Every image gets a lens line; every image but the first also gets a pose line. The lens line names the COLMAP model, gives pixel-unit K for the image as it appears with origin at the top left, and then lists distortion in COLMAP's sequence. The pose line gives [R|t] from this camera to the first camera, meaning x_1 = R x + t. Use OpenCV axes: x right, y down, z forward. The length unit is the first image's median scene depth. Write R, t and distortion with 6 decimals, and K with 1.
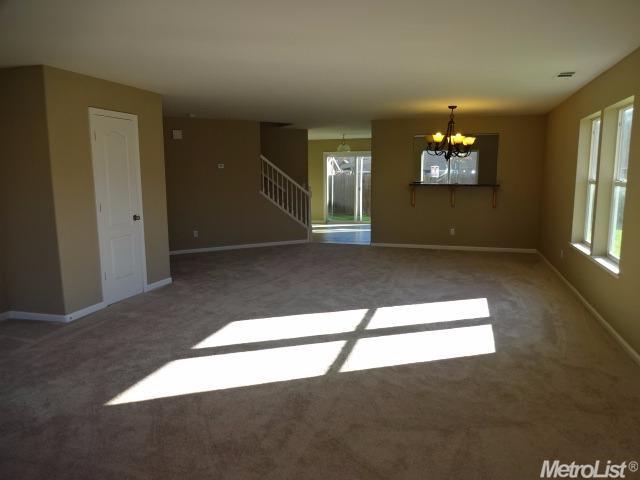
lens RADIAL K [[475.9, 0, 320.0], [0, 475.9, 242.2], [0, 0, 1]] dist [-0.003863, 0.008542]
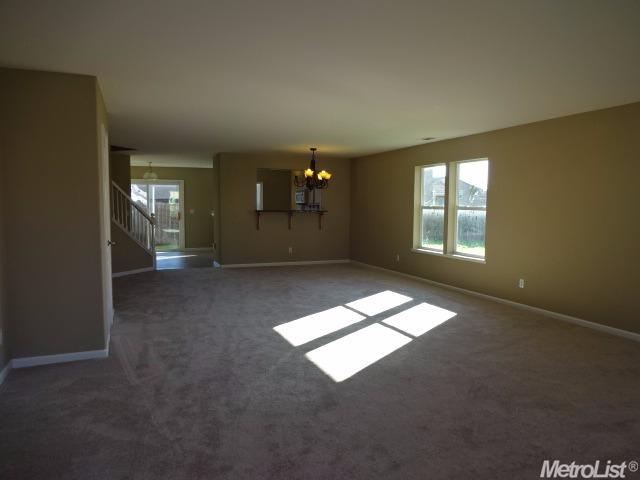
lens RADIAL K [[475.9, 0, 316.9], [0, 475.9, 240.2], [0, 0, 1]] dist [-0.003863, 0.008542]
pose [[0.805039, -0.036268, 0.592112, -0.572521], [0.074522, 0.996405, -0.040288, 0.008555], [-0.588522, 0.076559, 0.804848, -0.001022]]
